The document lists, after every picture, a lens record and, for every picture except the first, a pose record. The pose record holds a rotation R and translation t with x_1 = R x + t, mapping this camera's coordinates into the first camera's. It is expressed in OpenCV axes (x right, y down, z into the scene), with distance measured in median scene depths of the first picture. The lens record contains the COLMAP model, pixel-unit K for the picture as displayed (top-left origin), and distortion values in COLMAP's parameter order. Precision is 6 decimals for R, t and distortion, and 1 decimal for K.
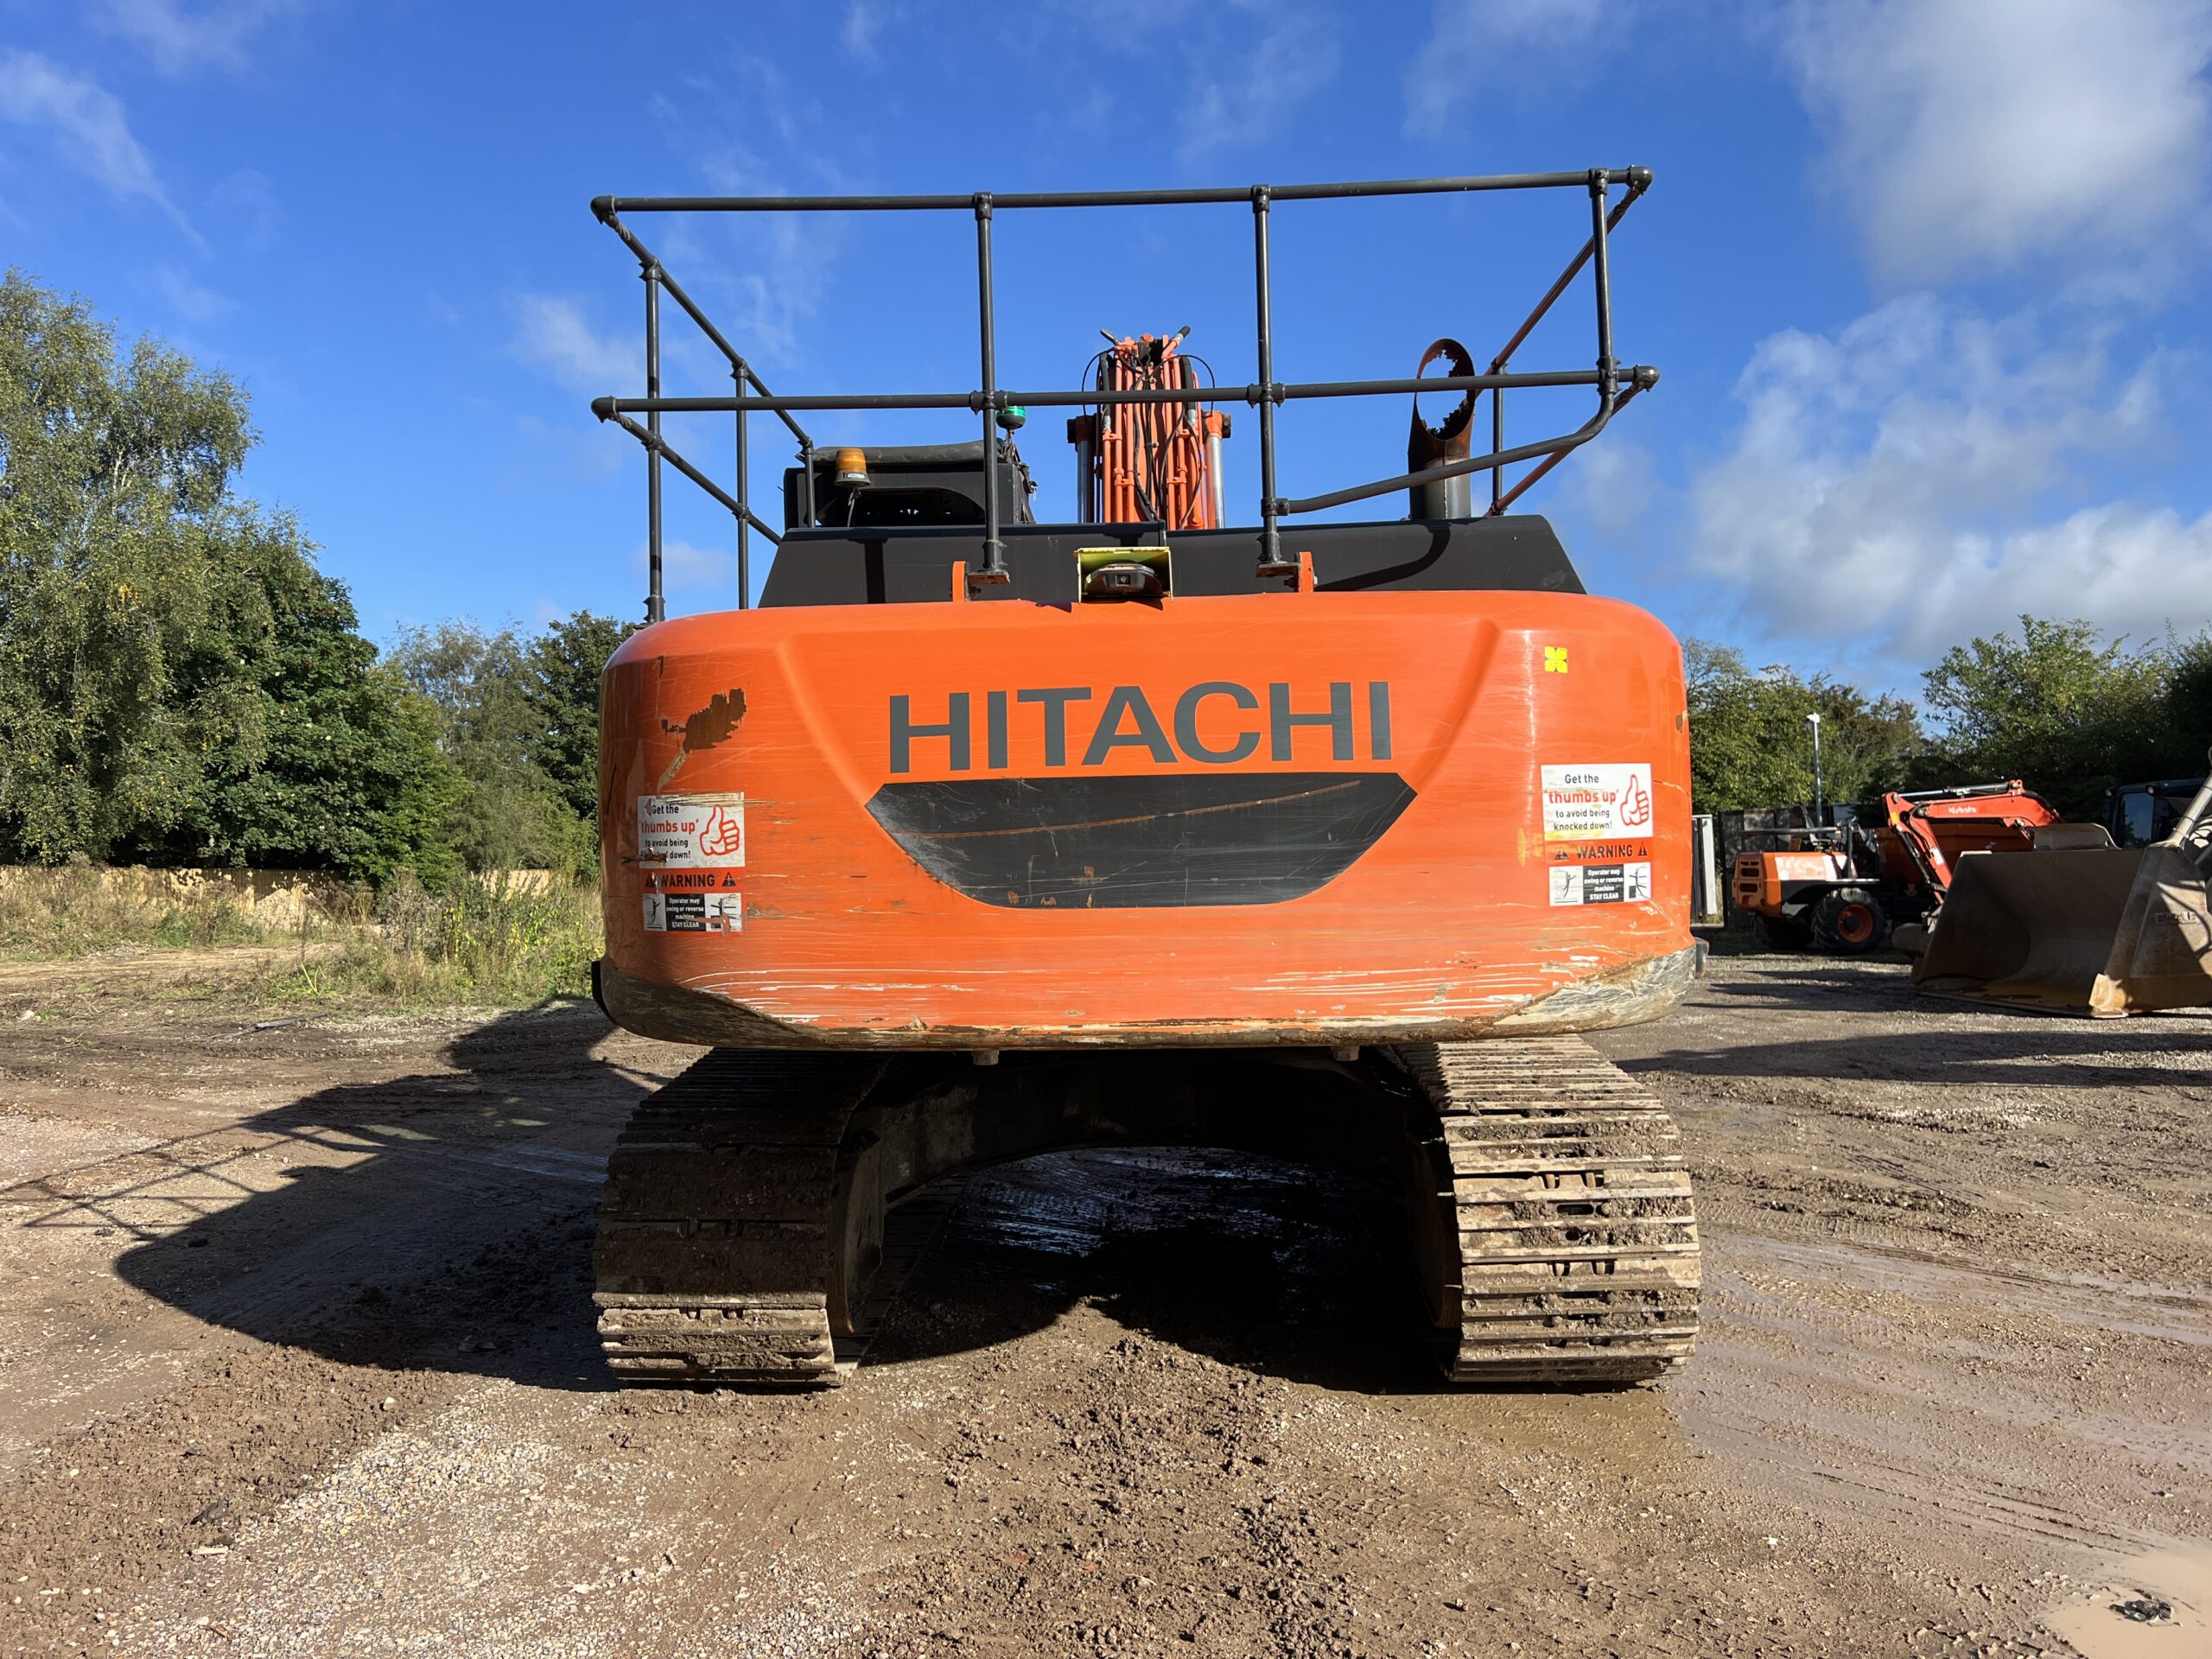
lens RADIAL K [[1632.5, 0, 1053.7], [0, 1632.5, 818.7], [0, 0, 1]] dist [0.131406, -0.139036]
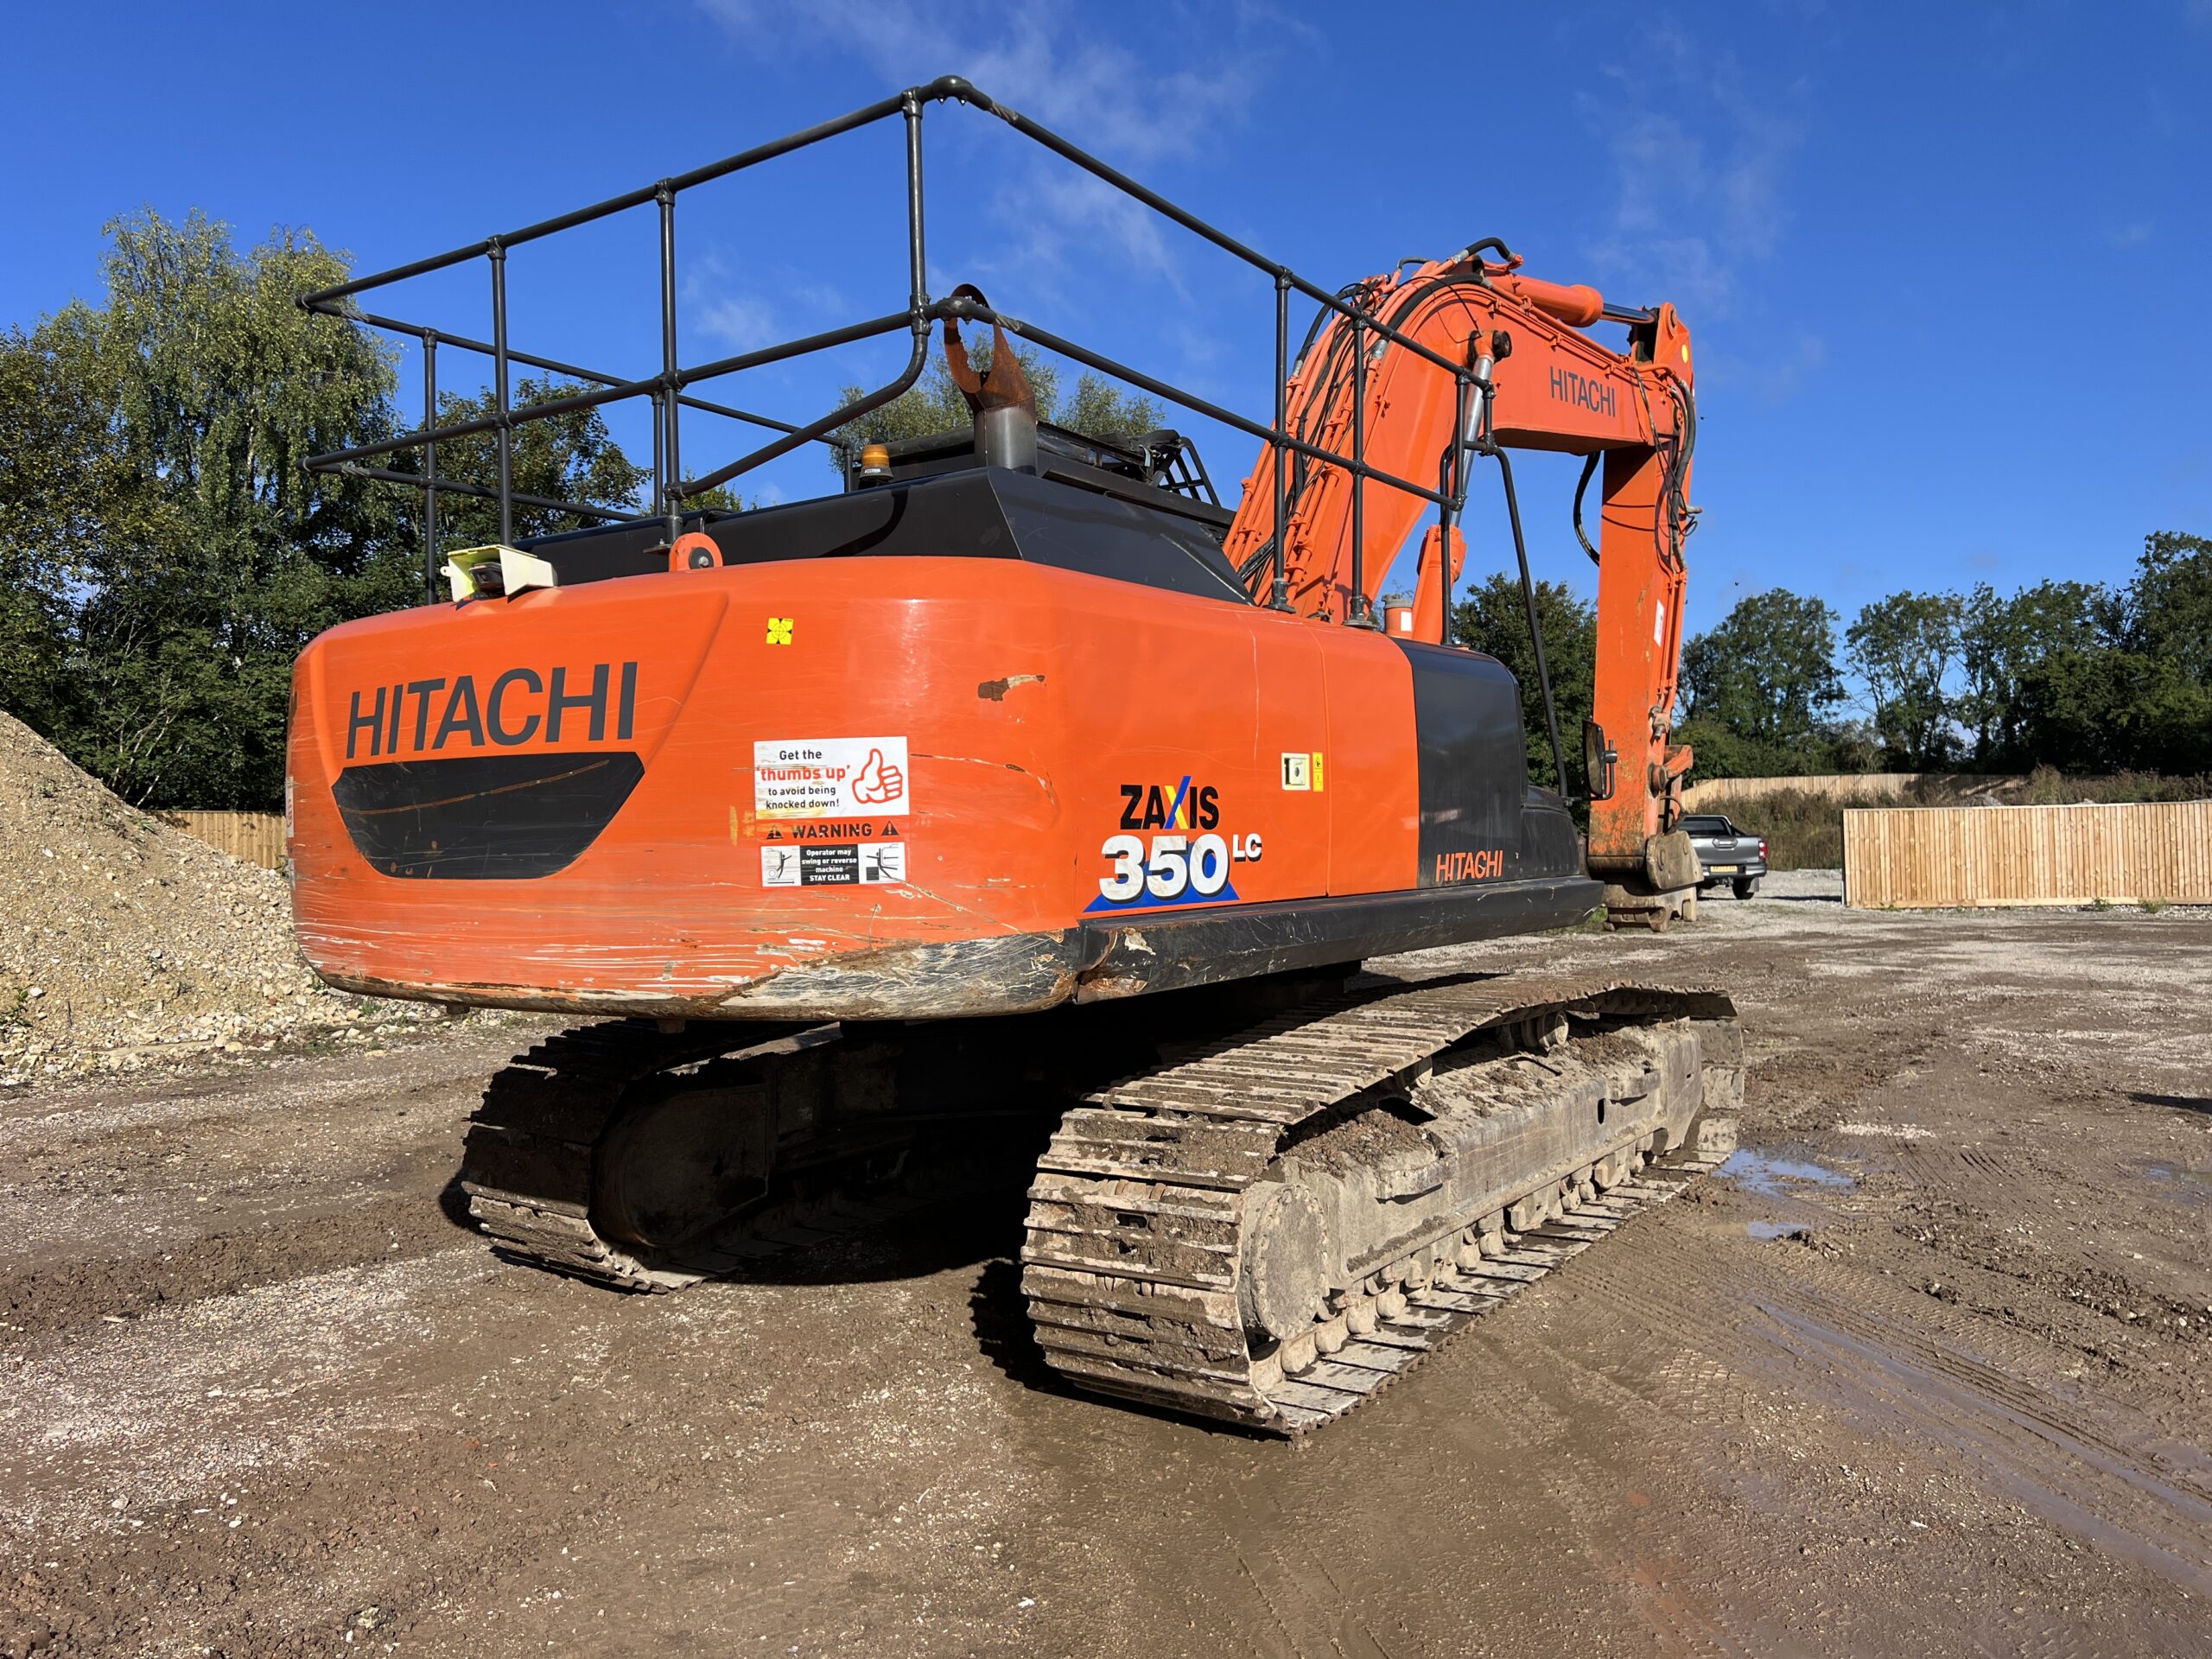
lens RADIAL K [[1632.5, 0, 1053.7], [0, 1632.5, 818.7], [0, 0, 1]] dist [0.131406, -0.139036]
pose [[0.830403, 0.004774, -0.557143, 0.960736], [0.011352, 0.999611, 0.025485, -0.009492], [0.557048, -0.027487, 0.830025, 0.290706]]
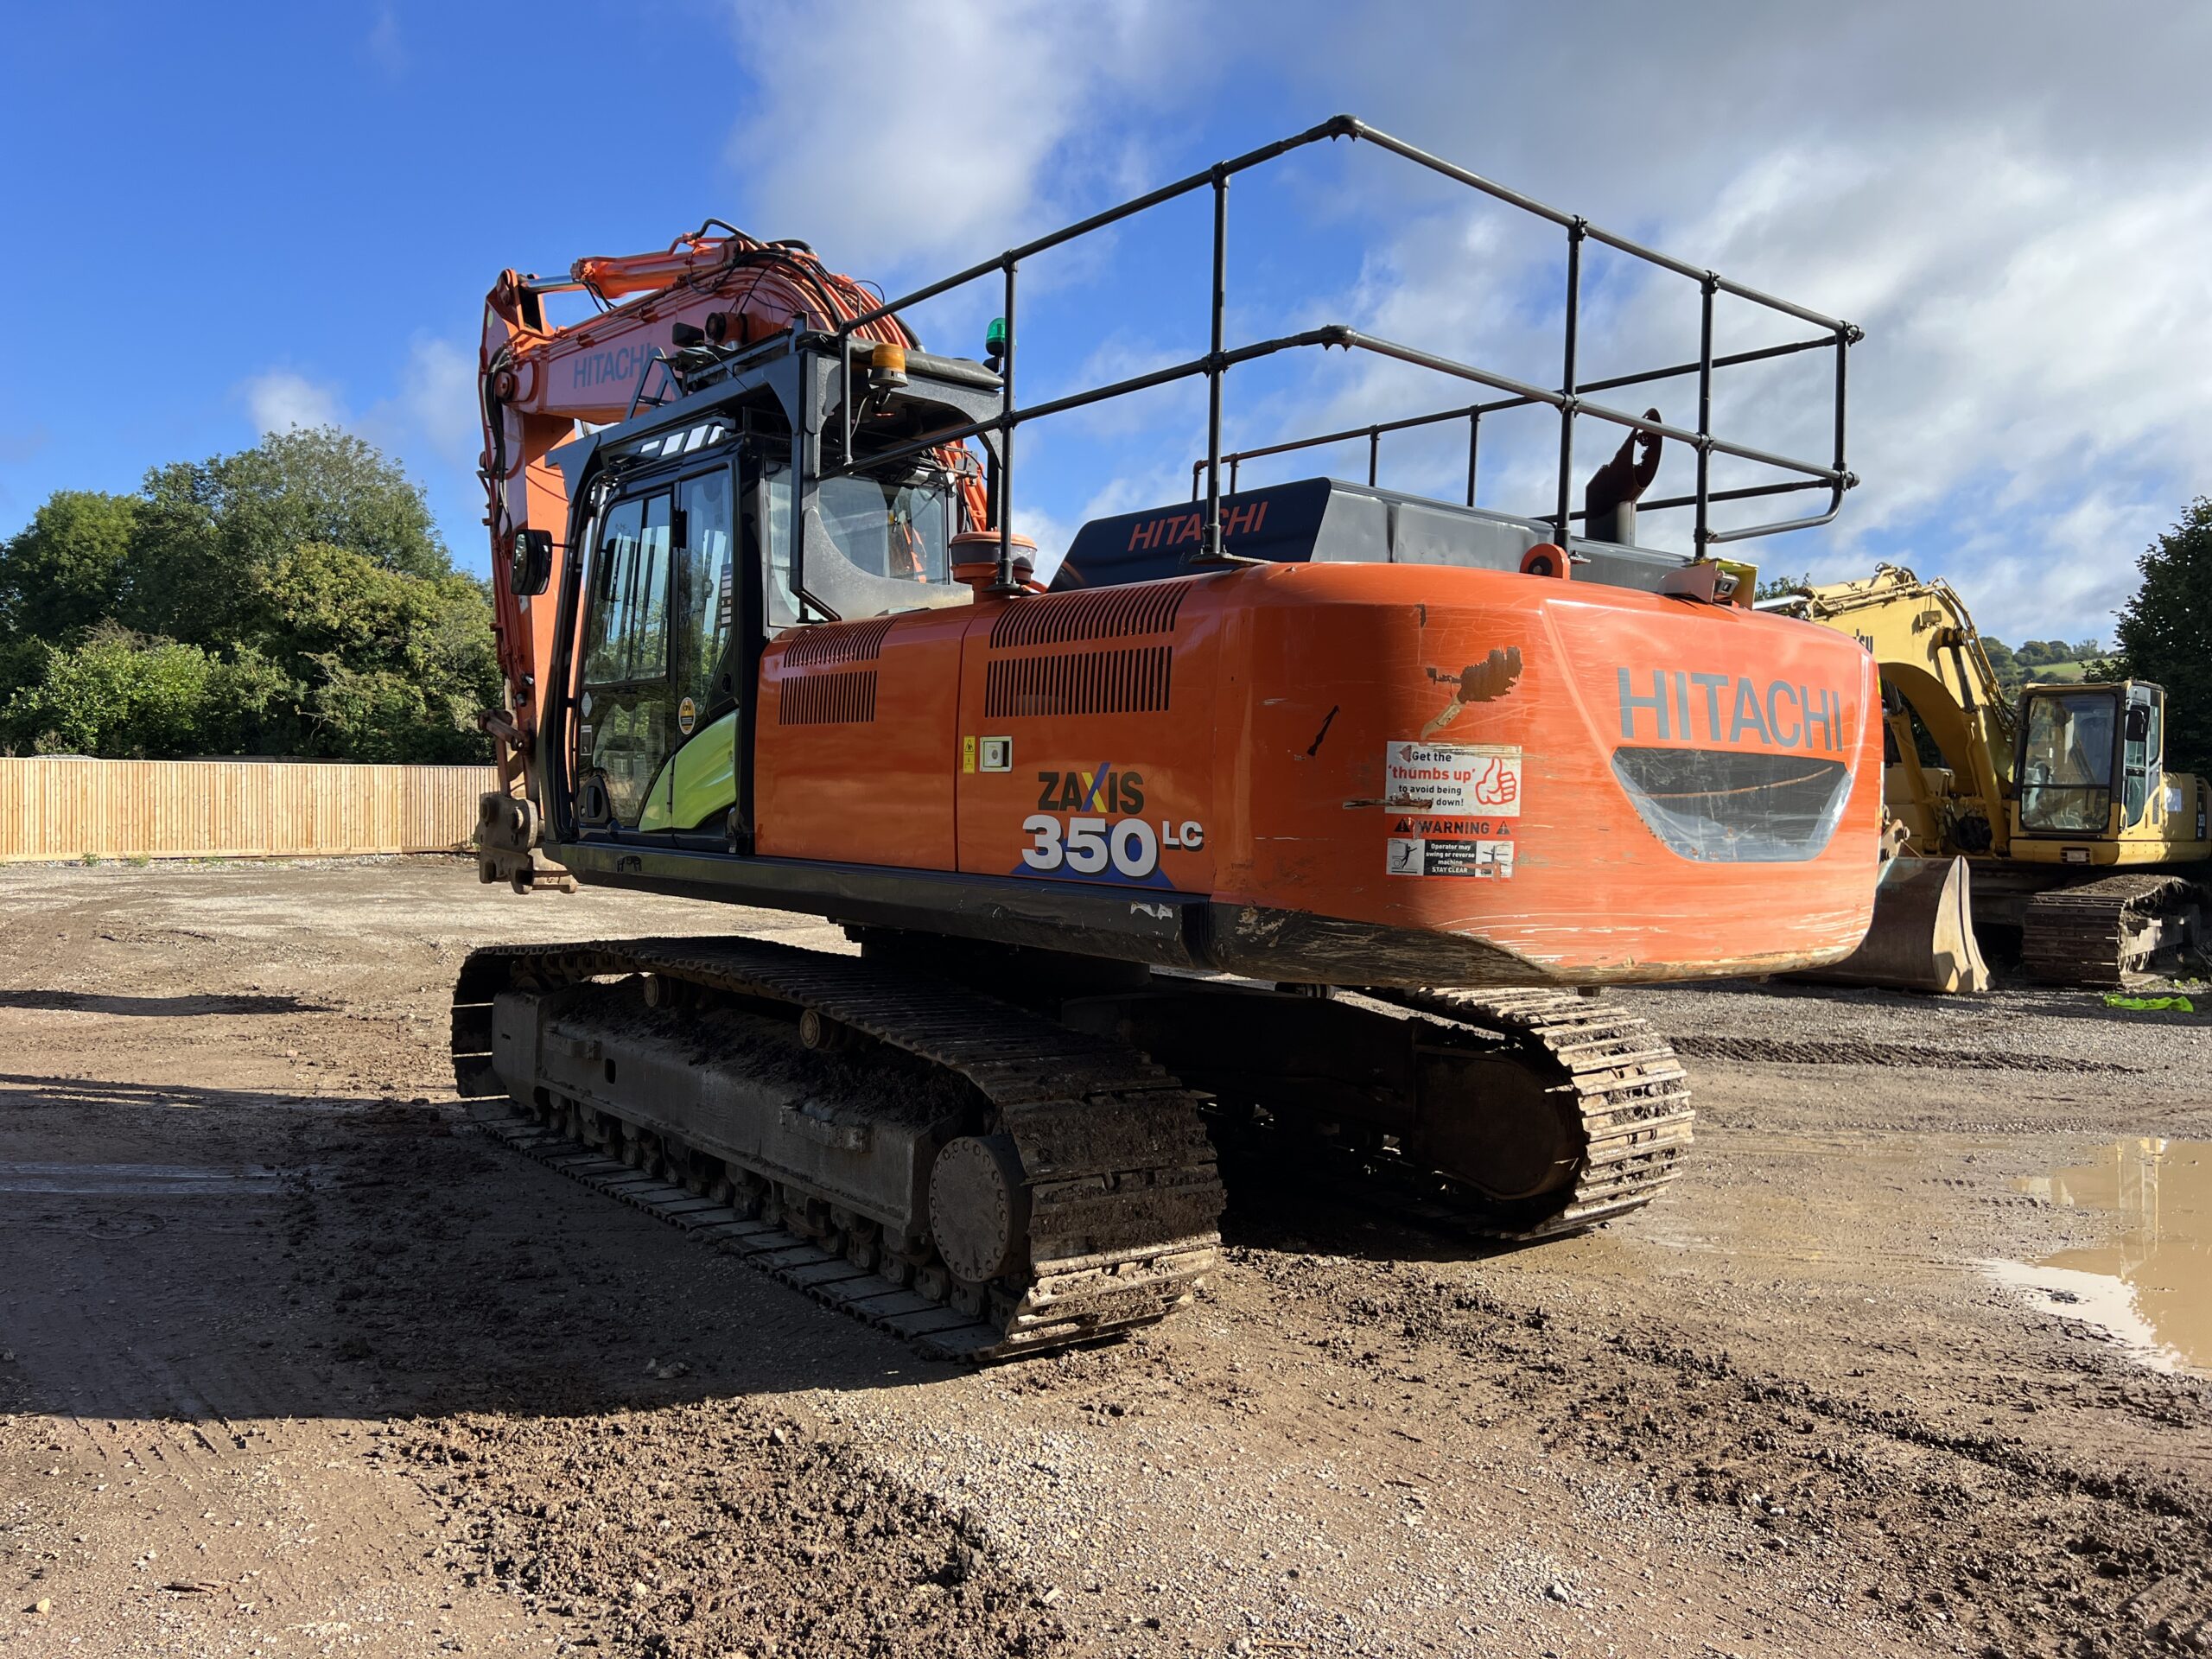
lens RADIAL K [[1632.5, 0, 1053.7], [0, 1632.5, 818.7], [0, 0, 1]] dist [0.131406, -0.139036]
pose [[0.754993, 0.033196, 0.654892, -1.108575], [-0.053609, 0.998499, 0.011191, 0.034718], [-0.653538, -0.043558, 0.755640, 0.390557]]
